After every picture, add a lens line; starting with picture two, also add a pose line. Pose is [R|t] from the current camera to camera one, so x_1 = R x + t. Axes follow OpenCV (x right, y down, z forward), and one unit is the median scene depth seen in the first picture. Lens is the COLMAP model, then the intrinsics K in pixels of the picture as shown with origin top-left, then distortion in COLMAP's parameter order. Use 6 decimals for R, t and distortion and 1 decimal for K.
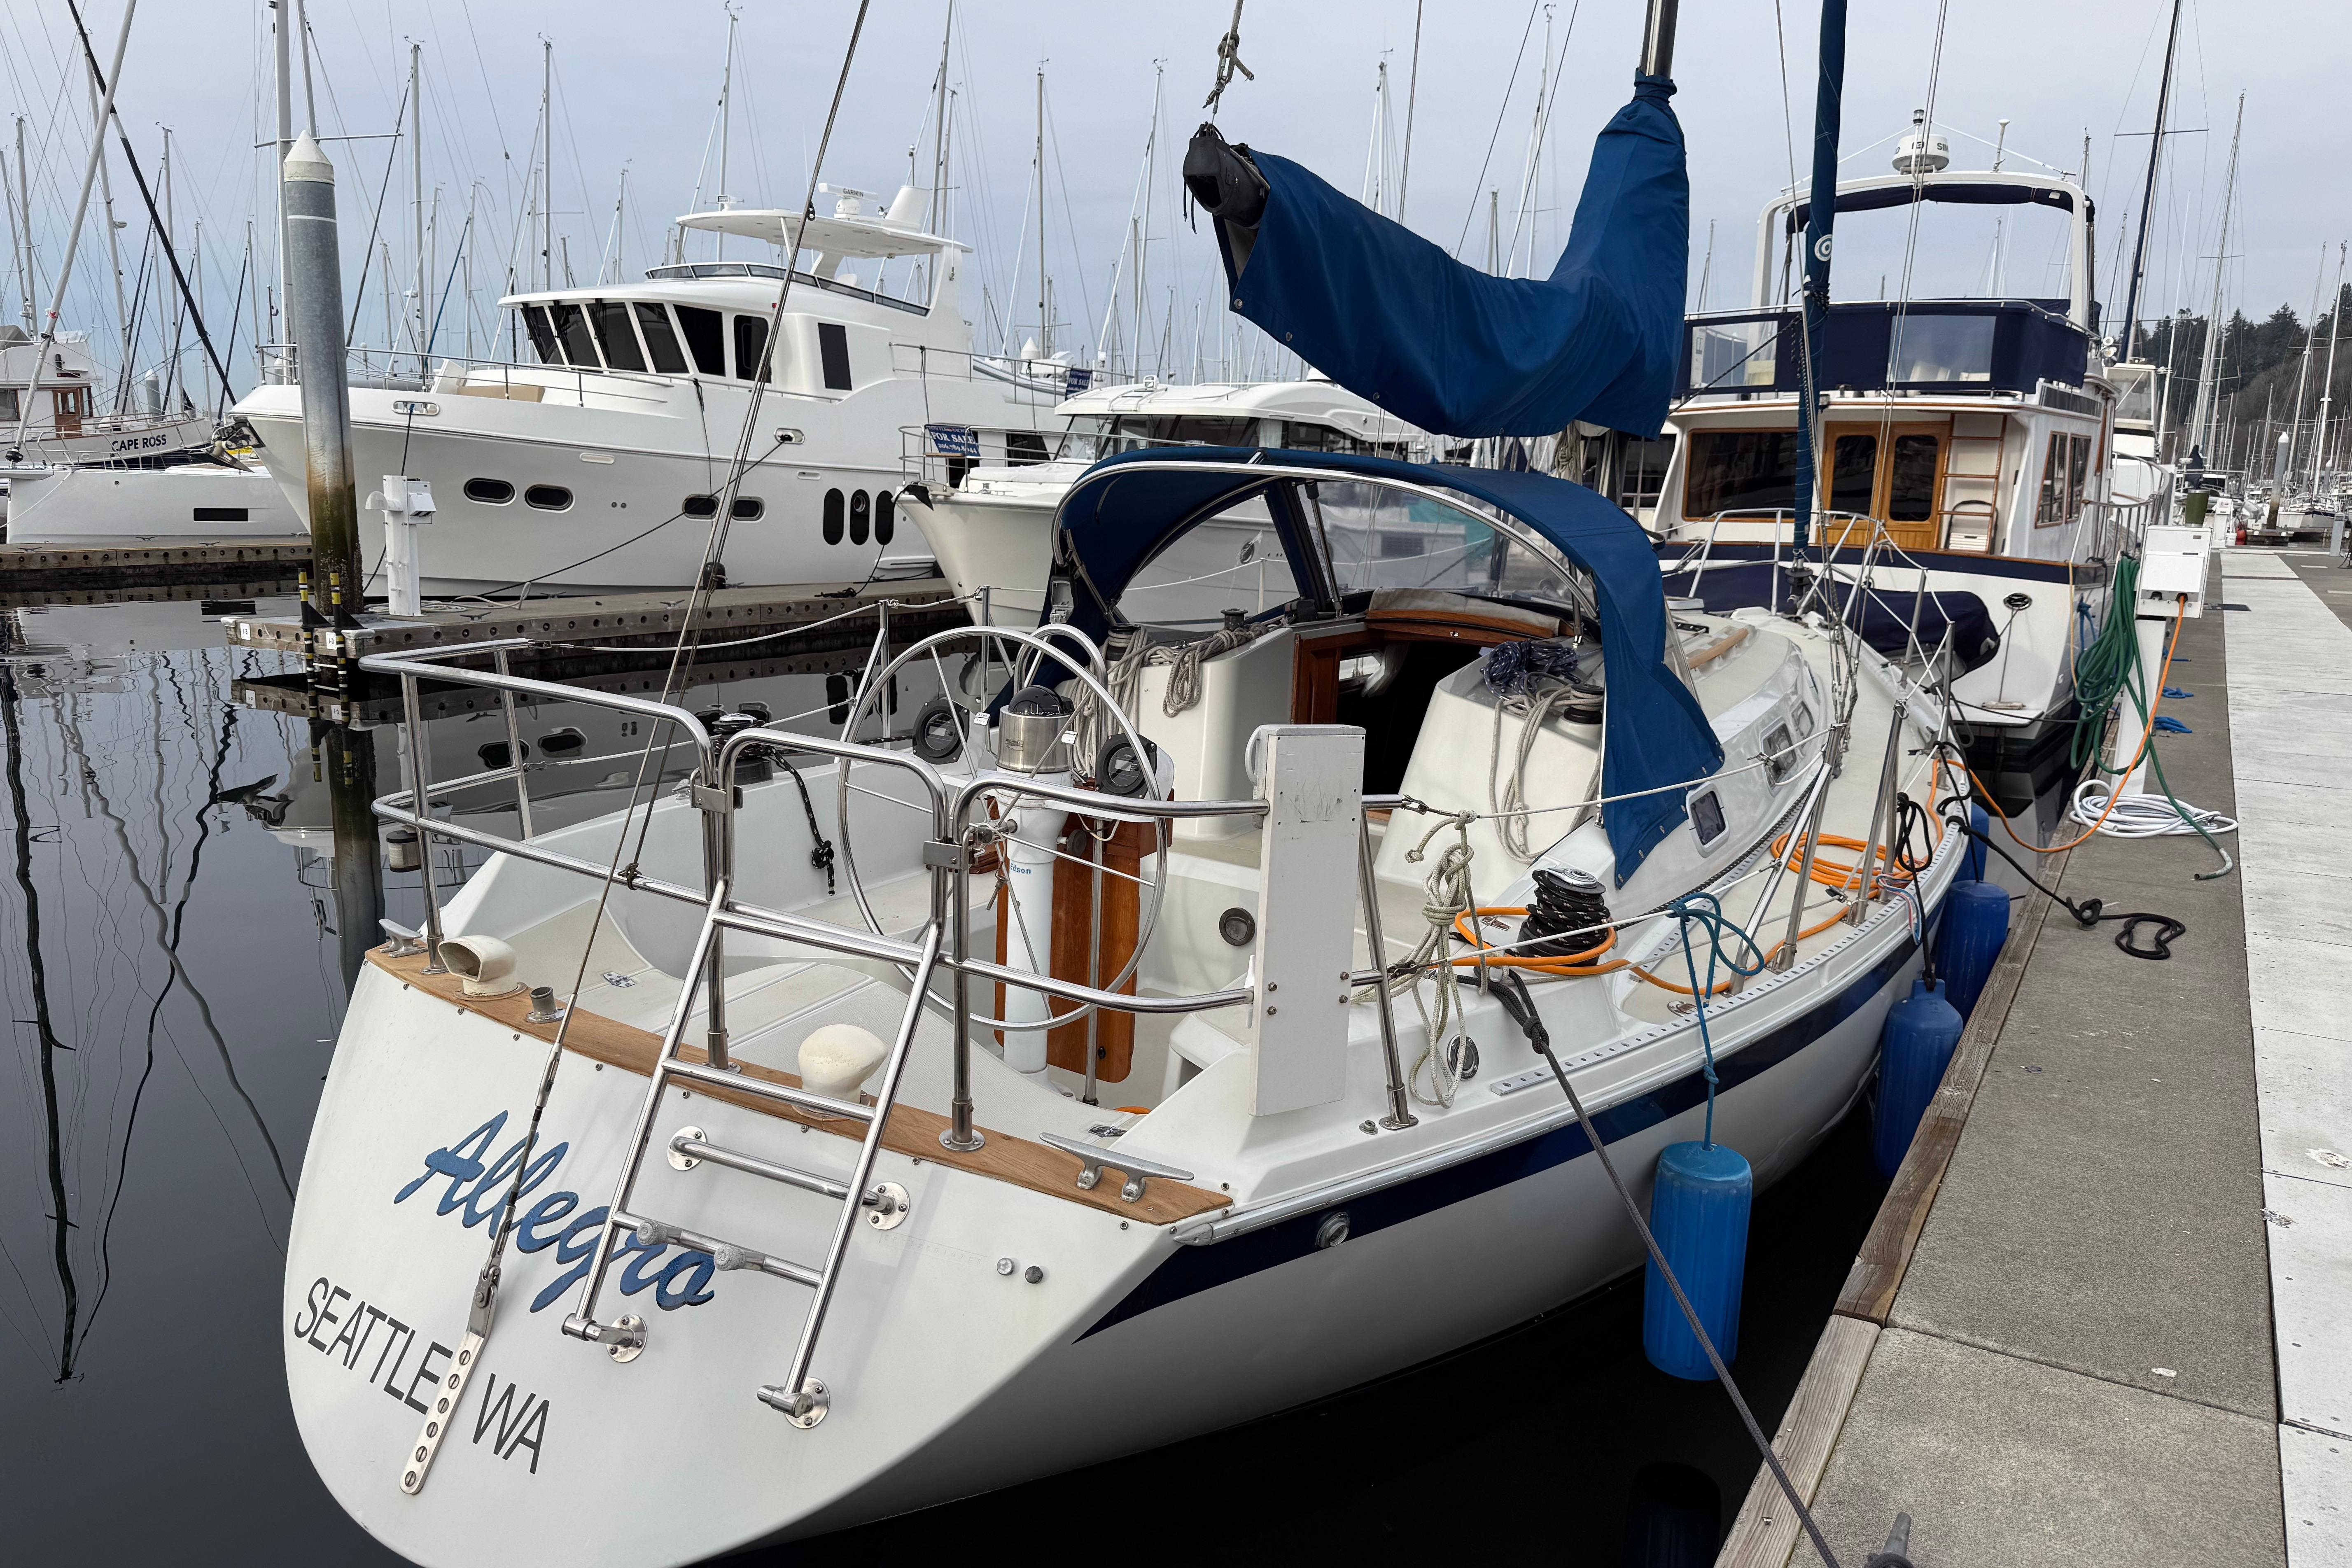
lens RADIAL K [[1678.1, 0, 1173.2], [0, 1678.1, 774.0], [0, 0, 1]] dist [0.066597, -0.091171]
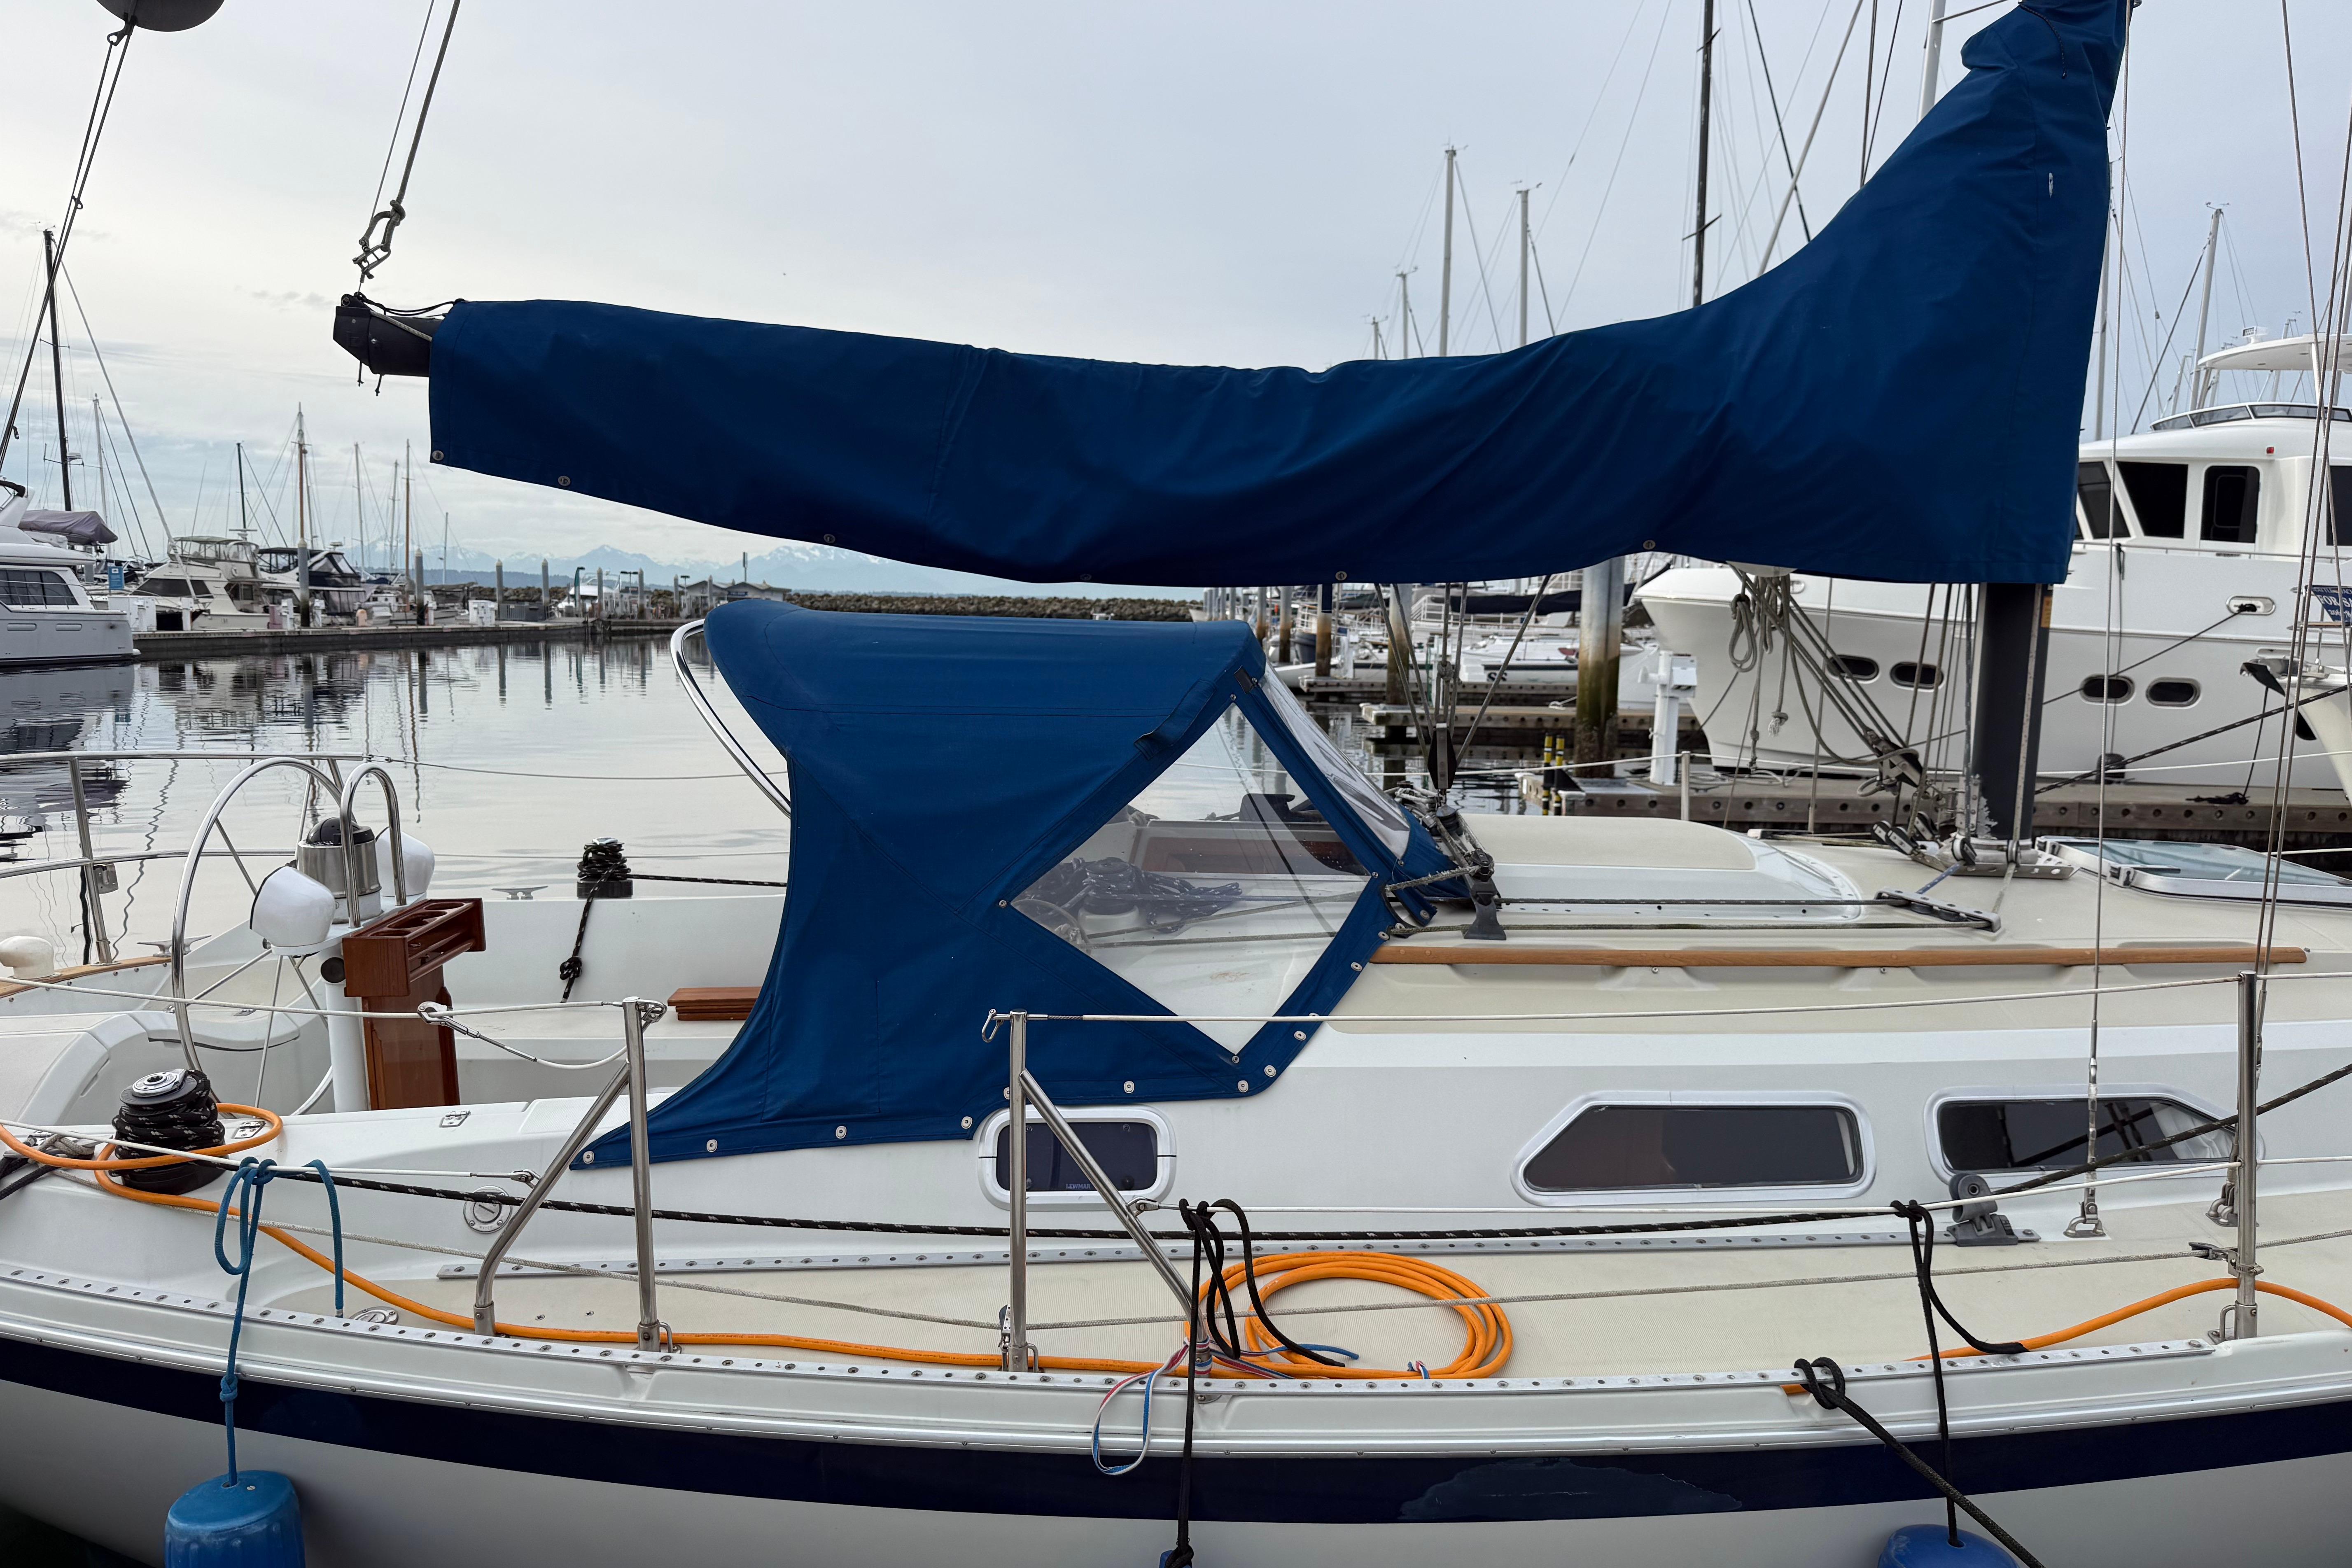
lens RADIAL K [[1678.1, 0, 1165.7], [0, 1678.1, 794.4], [0, 0, 1]] dist [0.066597, -0.091171]
pose [[0.544919, 0.076758, -0.834968, 0.179464], [-0.154172, 0.987996, -0.009791, -0.022340], [0.824193, 0.134063, 0.550211, 0.133821]]
